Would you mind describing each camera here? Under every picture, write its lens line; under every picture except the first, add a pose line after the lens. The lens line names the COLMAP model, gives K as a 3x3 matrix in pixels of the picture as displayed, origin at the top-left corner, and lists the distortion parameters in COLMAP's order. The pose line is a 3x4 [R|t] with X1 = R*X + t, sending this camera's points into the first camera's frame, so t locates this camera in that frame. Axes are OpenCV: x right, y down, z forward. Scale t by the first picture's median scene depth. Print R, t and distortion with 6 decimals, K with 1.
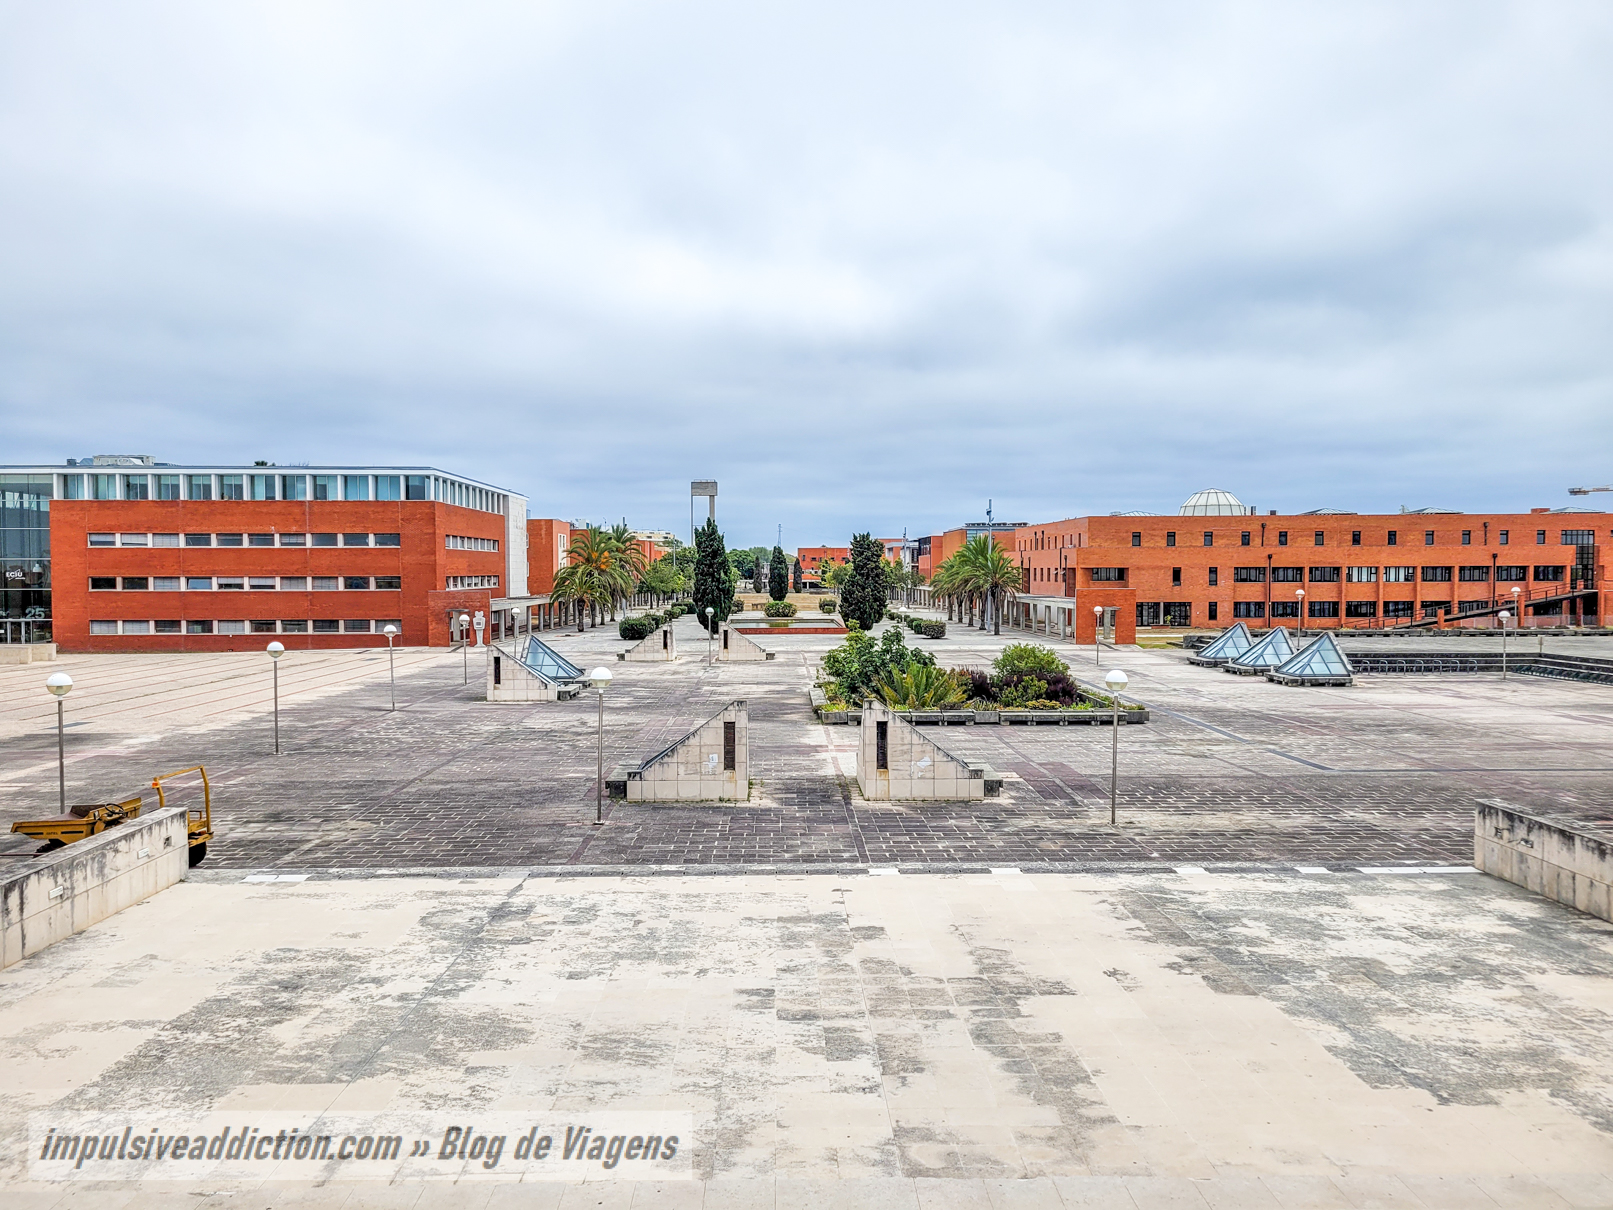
lens RADIAL K [[1216.0, 0, 806.5], [0, 1216.0, 605.0], [0, 0, 1]] dist [0.055890, 0.000565]
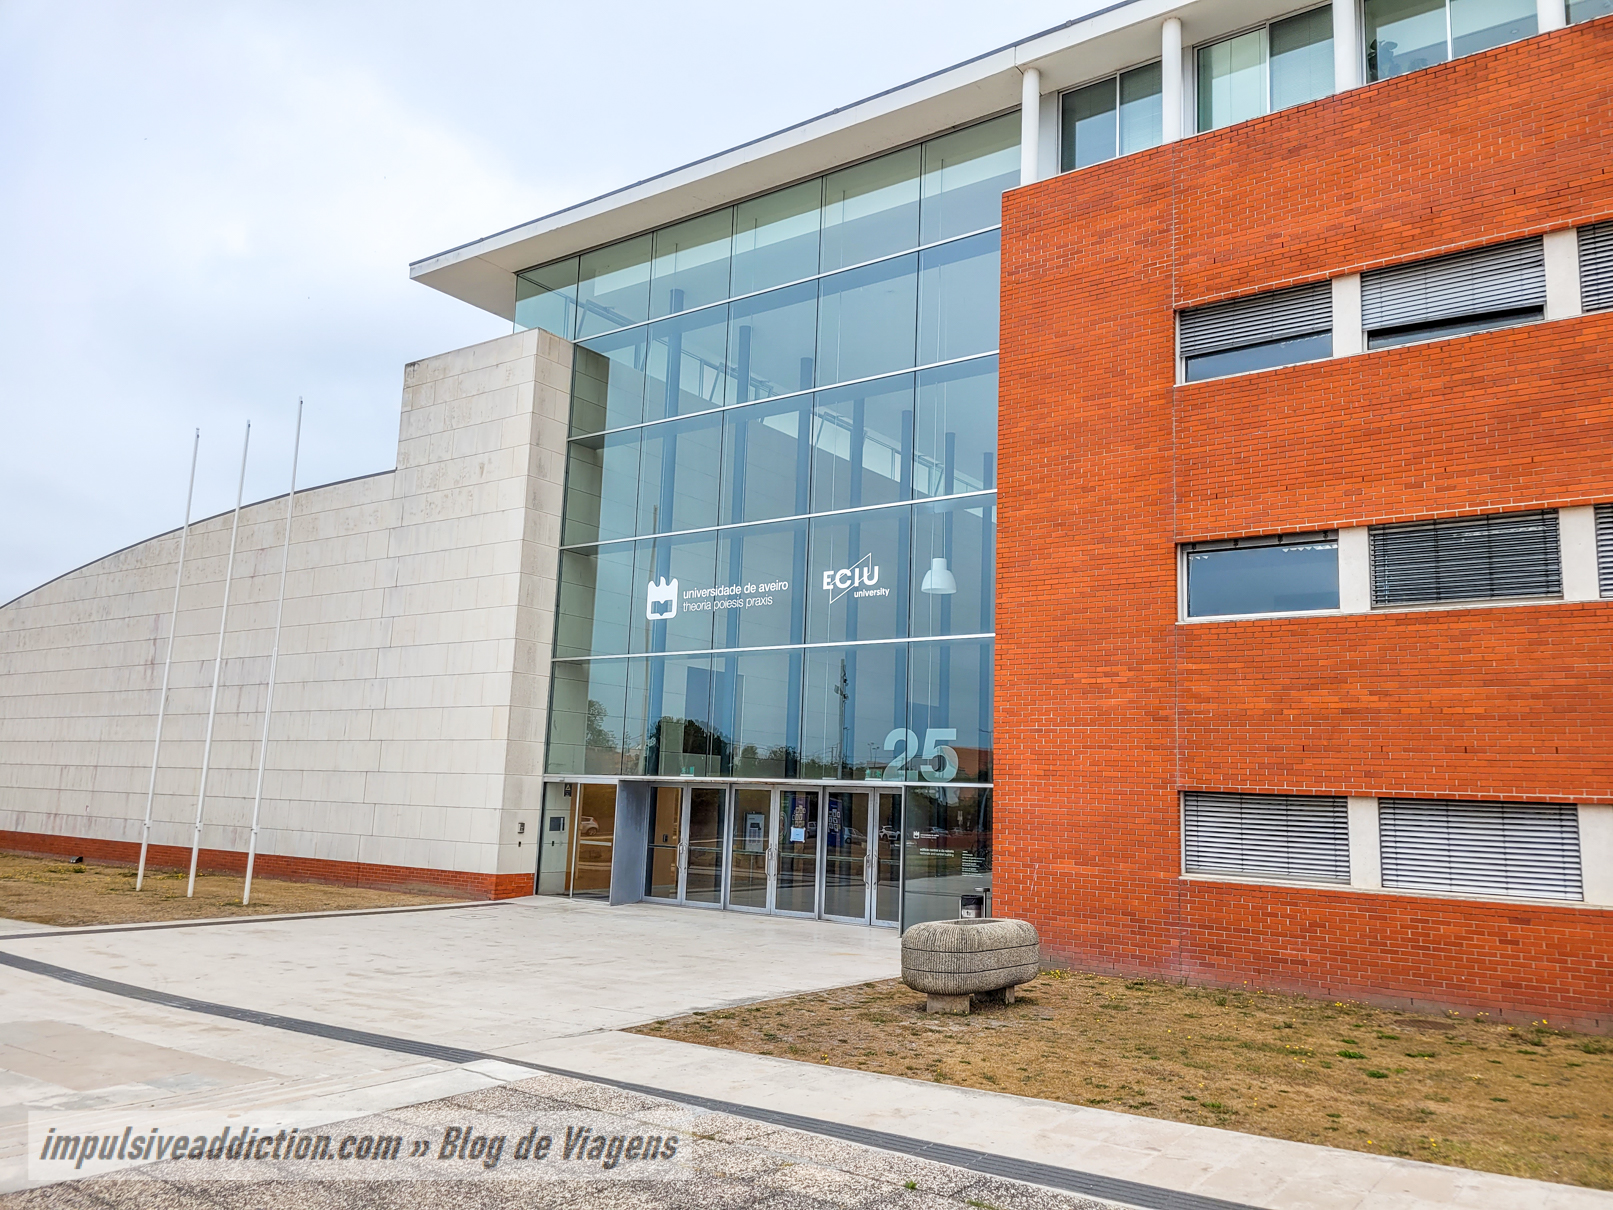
lens RADIAL K [[1216.0, 0, 806.5], [0, 1216.0, 605.0], [0, 0, 1]] dist [0.055890, 0.000565]
pose [[0.797330, -0.067229, -0.599788, -0.515749], [-0.045290, 0.984310, -0.170537, 0.017865], [0.601842, 0.163139, 0.781775, 0.830683]]
